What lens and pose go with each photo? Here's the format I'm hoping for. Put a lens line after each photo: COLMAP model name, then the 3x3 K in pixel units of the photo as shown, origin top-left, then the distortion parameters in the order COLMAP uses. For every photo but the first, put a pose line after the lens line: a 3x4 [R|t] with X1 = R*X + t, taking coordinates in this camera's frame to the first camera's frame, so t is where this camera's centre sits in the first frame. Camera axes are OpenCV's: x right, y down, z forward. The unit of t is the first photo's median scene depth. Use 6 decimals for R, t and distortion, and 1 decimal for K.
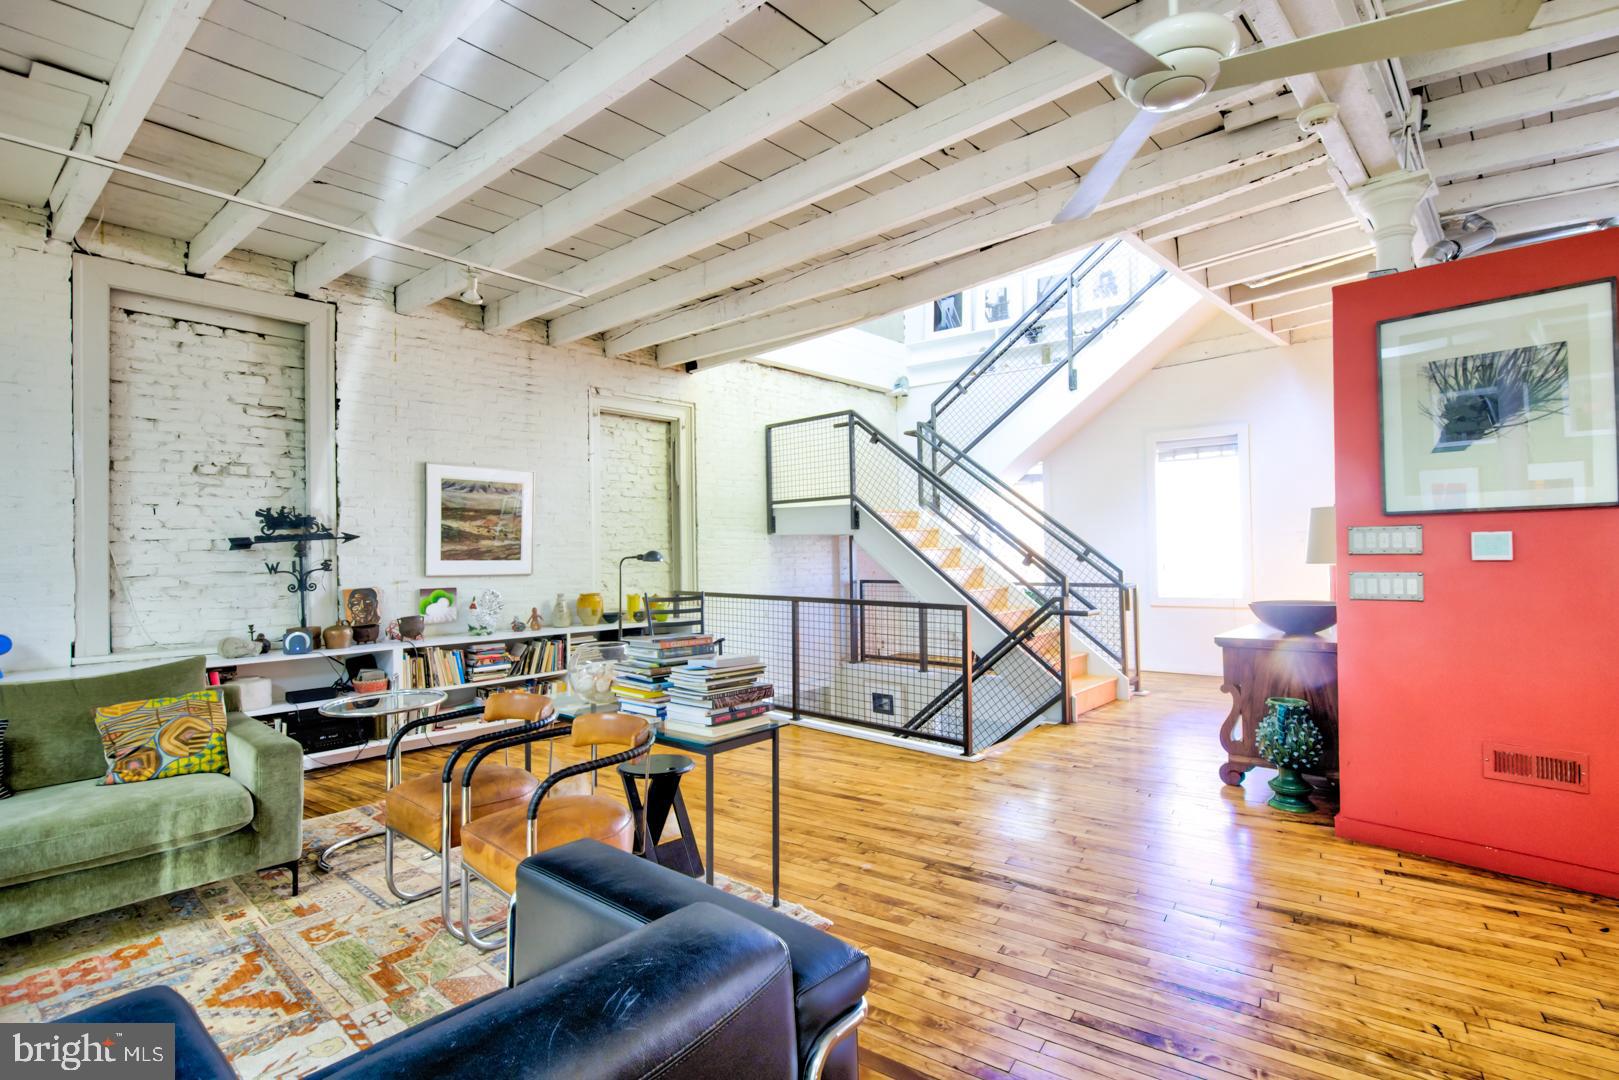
lens RADIAL K [[770.4, 0, 801.8], [0, 770.4, 544.1], [0, 0, 1]] dist [0.000725, -0.000228]
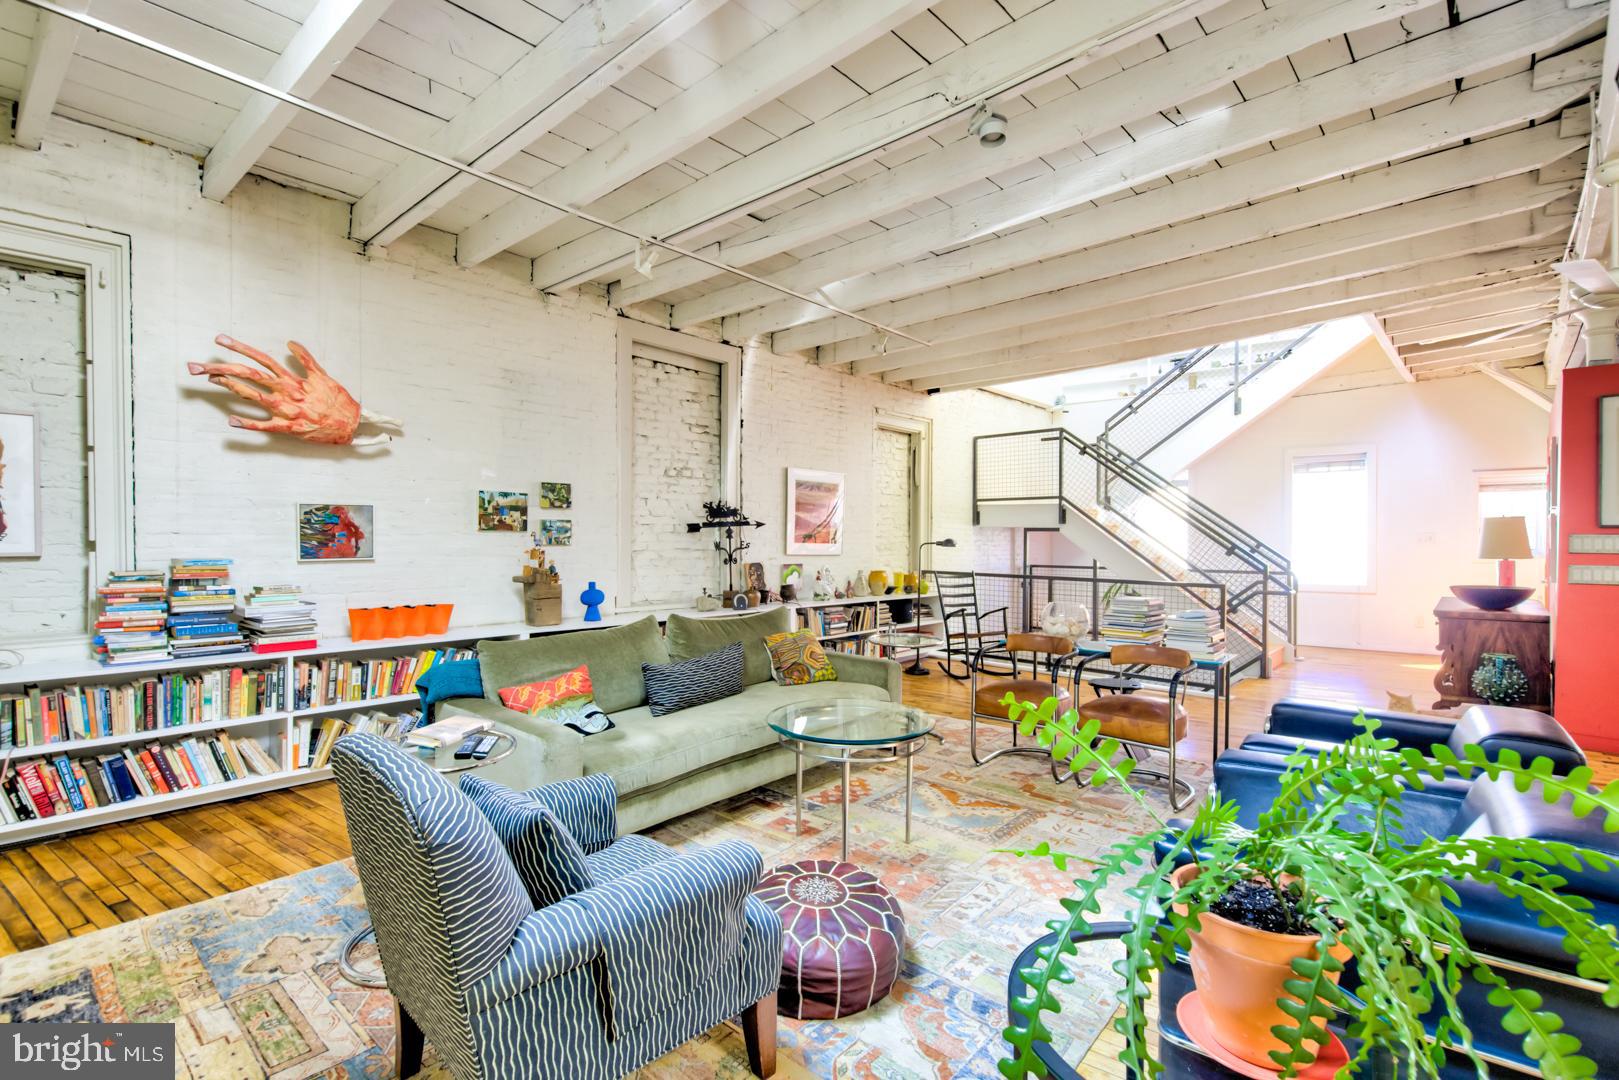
lens RADIAL K [[743.0, 0, 781.5], [0, 743.0, 543.5], [0, 0, 1]] dist [-0.000490, -0.000074]
pose [[0.999783, 0.020263, -0.004792, -0.473167], [-0.020174, 0.999635, 0.017996, 0.000241], [0.005155, -0.017896, 0.999827, -0.254211]]
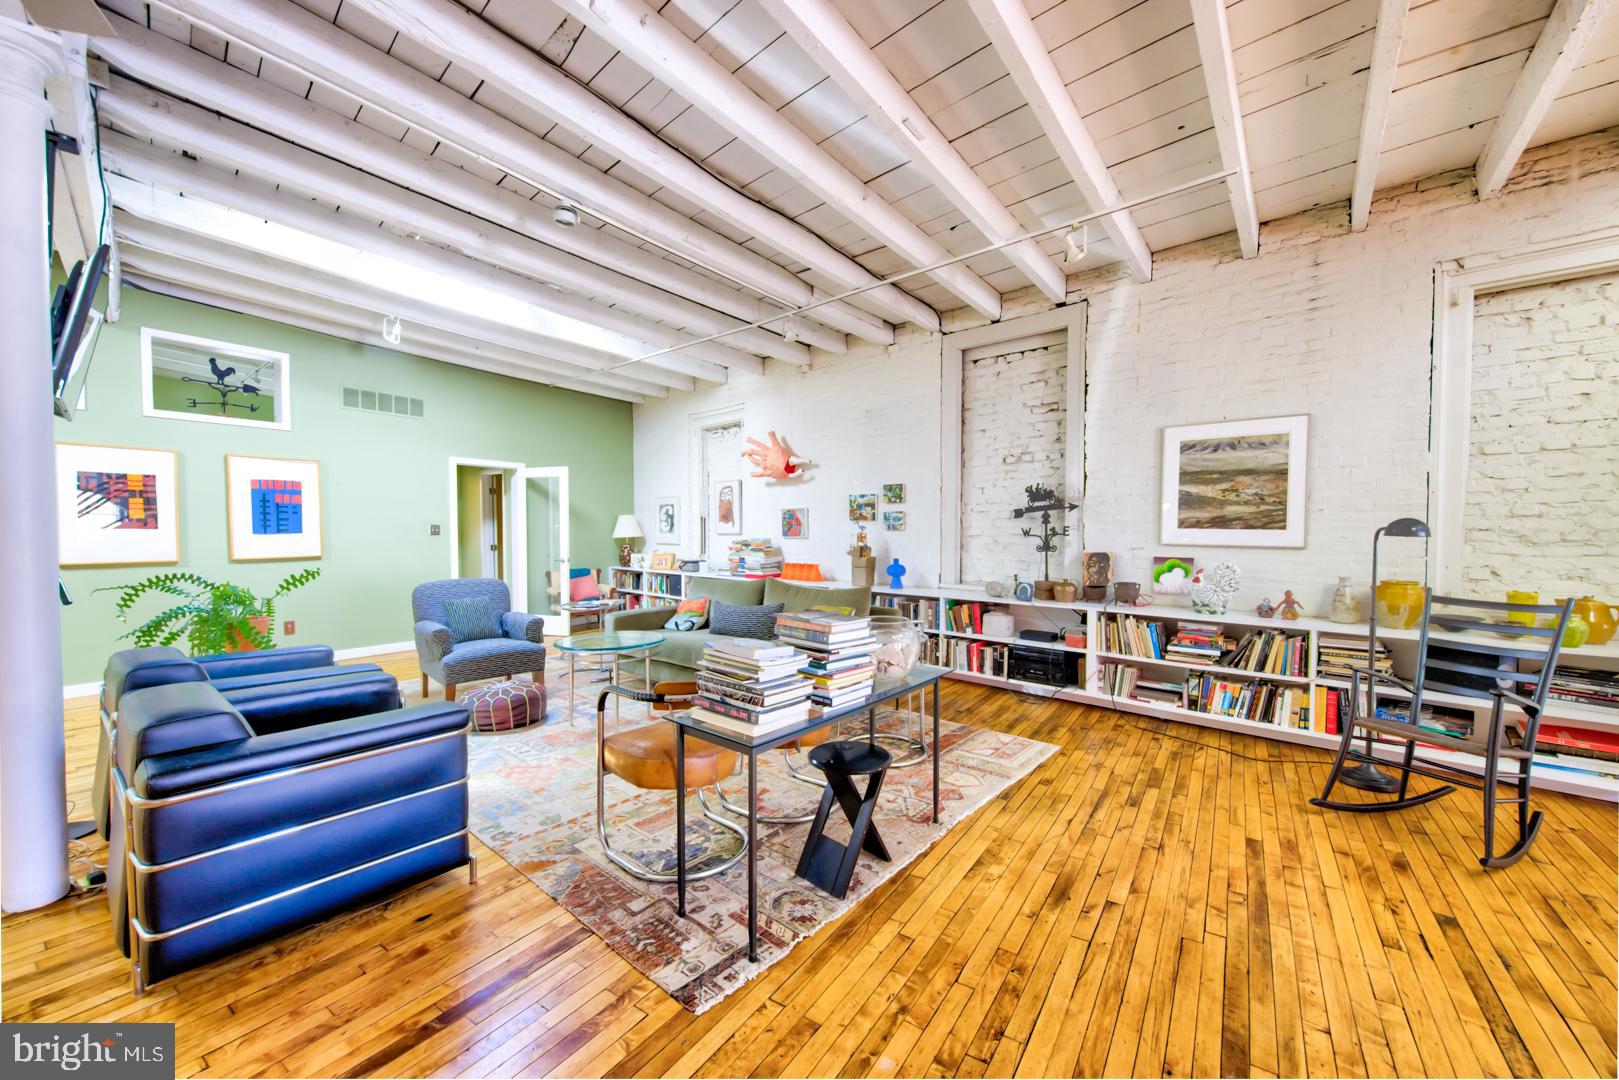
lens RADIAL K [[627.1, 0, 811.2], [0, 627.1, 549.1], [0, 0, 1]] dist [-0.000411, -0.000262]
pose [[-0.008994, 0.047814, -0.998816, 0.302038], [0.012142, 0.998788, 0.047704, 0.004223], [0.999886, -0.011699, -0.009564, 0.541996]]
